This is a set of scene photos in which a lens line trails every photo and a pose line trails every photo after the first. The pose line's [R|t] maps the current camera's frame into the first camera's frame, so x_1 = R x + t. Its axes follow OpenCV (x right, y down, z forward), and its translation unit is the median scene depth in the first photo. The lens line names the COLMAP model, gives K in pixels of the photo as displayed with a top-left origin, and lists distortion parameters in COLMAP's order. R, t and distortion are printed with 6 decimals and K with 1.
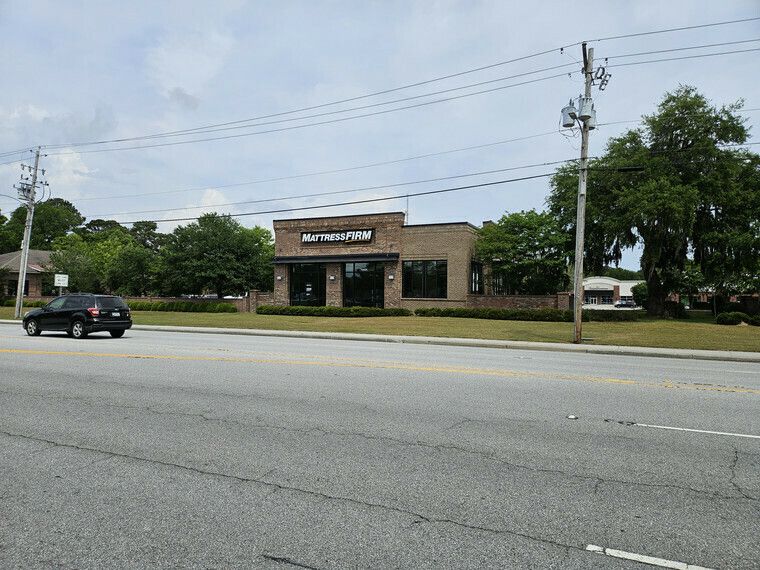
lens RADIAL K [[510.2, 0, 380.9], [0, 510.2, 289.2], [0, 0, 1]] dist [0.057529, -0.039314]
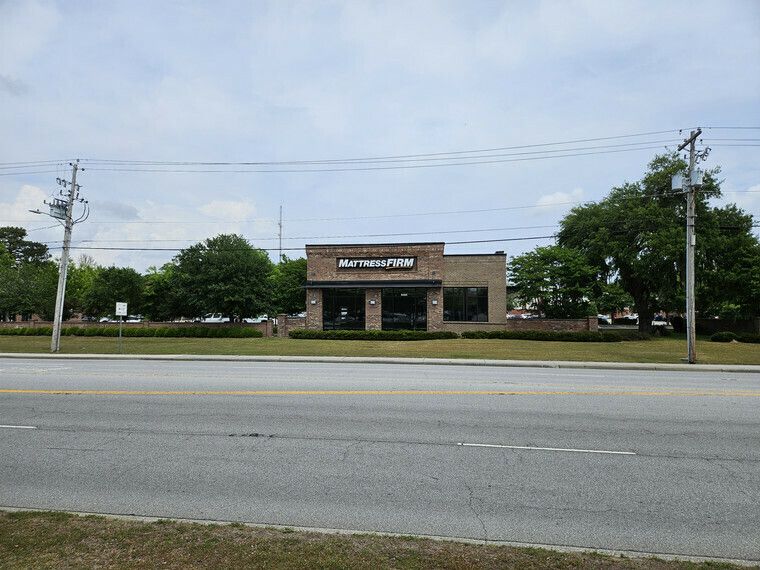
lens RADIAL K [[516.0, 0, 377.1], [0, 516.0, 287.8], [0, 0, 1]] dist [0.092154, -0.085506]
pose [[0.961535, 0.004226, 0.274649, -0.385554], [0.002493, 0.999706, -0.024113, -0.027264], [-0.274670, 0.023870, 0.961242, -0.015694]]
